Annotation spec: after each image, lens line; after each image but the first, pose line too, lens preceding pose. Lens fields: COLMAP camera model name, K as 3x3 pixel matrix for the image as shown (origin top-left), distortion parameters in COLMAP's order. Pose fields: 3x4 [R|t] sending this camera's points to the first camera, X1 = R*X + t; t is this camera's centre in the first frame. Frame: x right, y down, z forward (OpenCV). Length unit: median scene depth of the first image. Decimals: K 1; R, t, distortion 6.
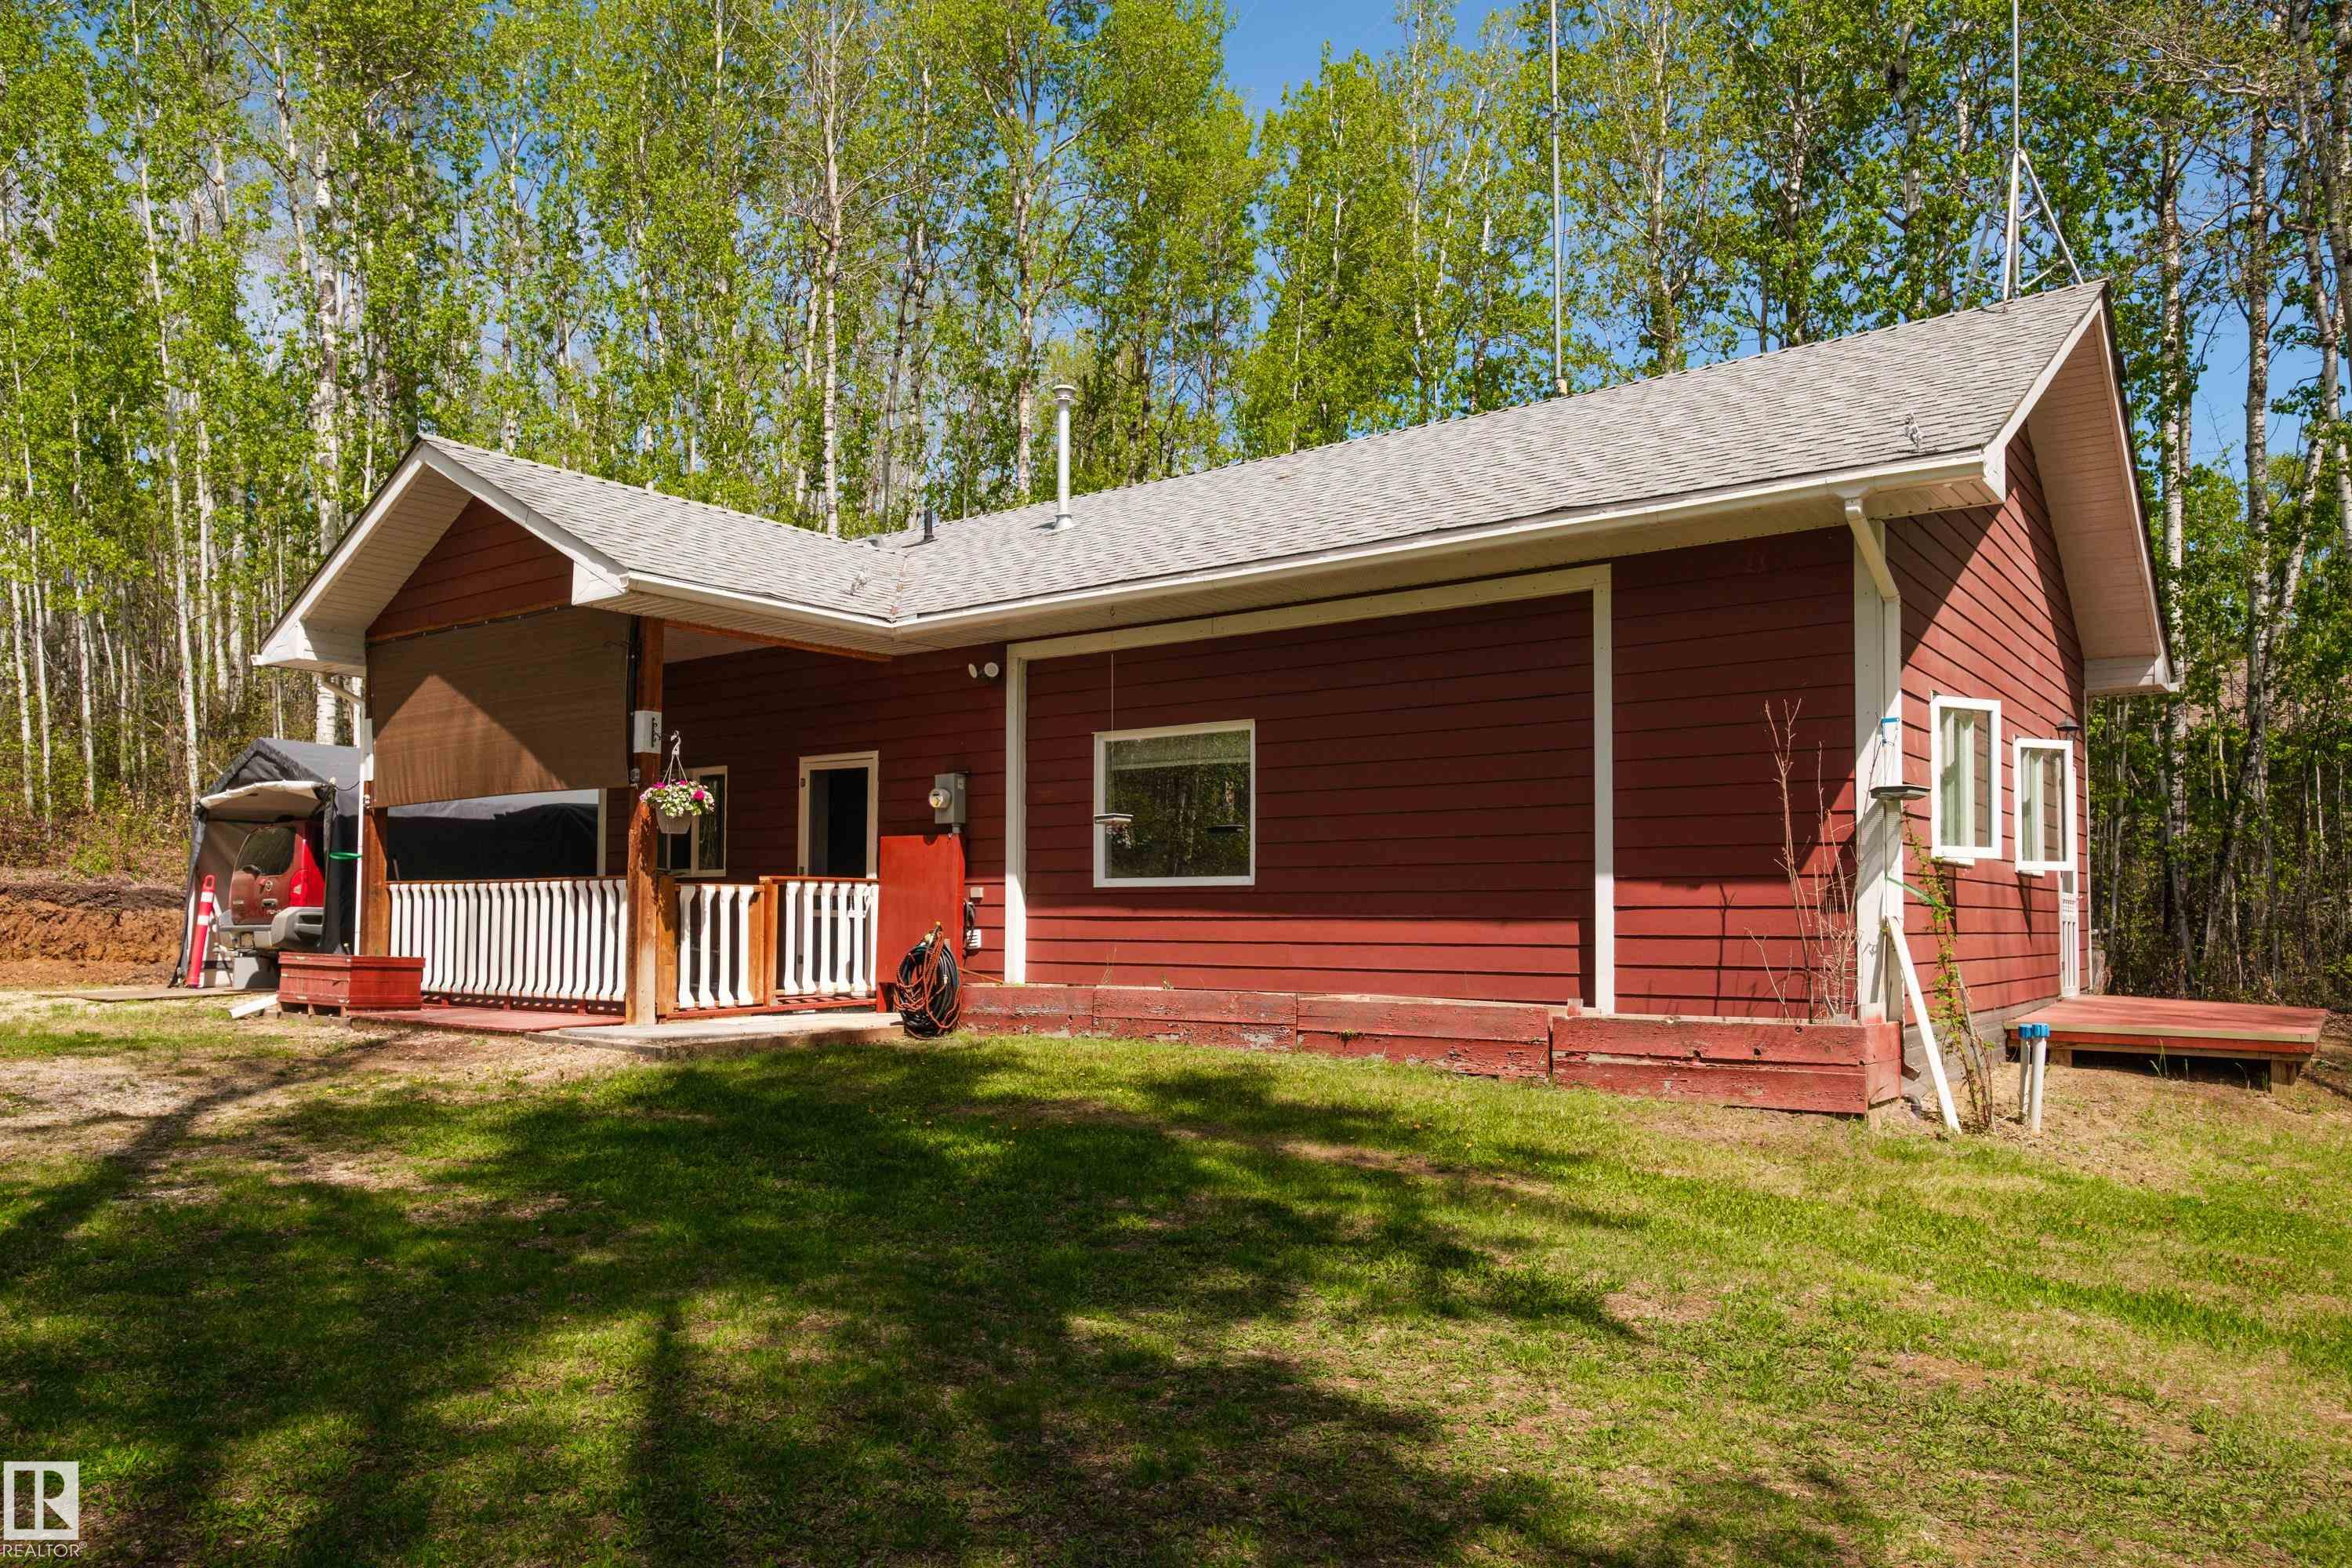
lens RADIAL K [[1578.9, 0, 1175.4], [0, 1578.9, 871.0], [0, 0, 1]] dist [0.003951, 0.004118]
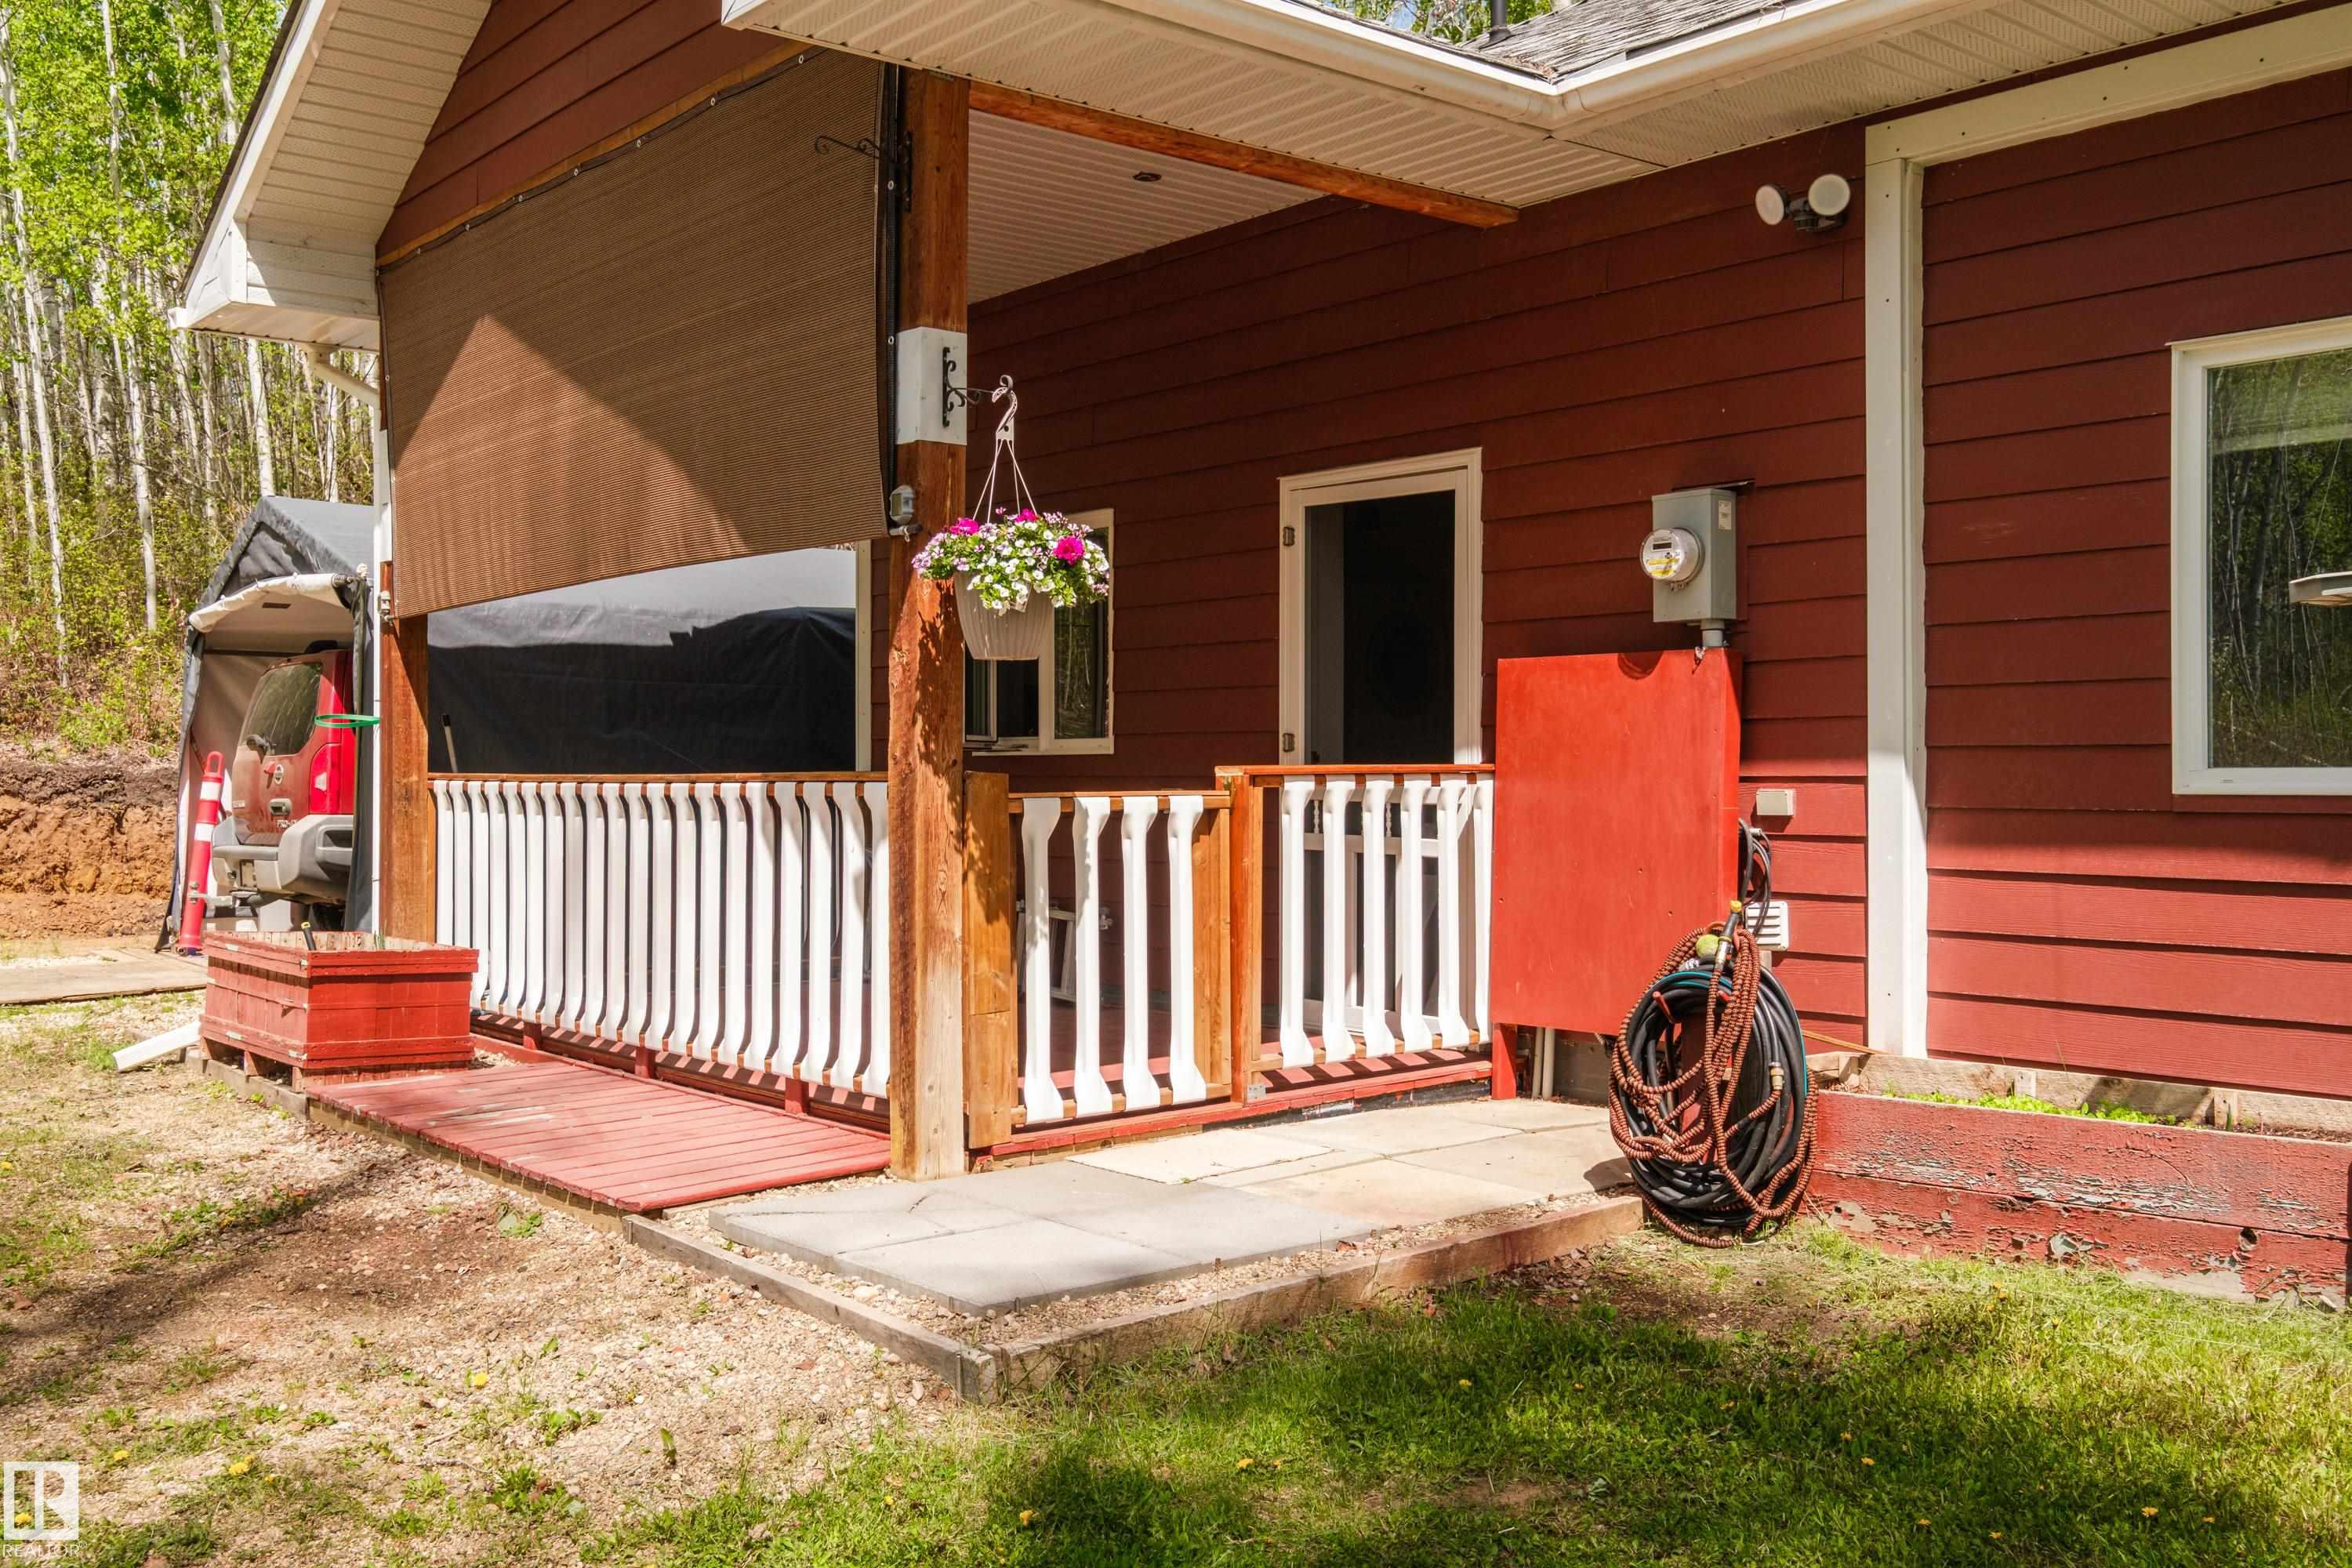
lens RADIAL K [[2085.6, 0, 1166.1], [0, 2085.6, 779.6], [0, 0, 1]] dist [-0.003073, 0.024397]
pose [[0.973575, -0.005489, -0.228302, -0.154396], [0.013620, 0.999327, 0.034056, -0.010787], [0.227961, -0.036266, 0.972995, 0.485785]]
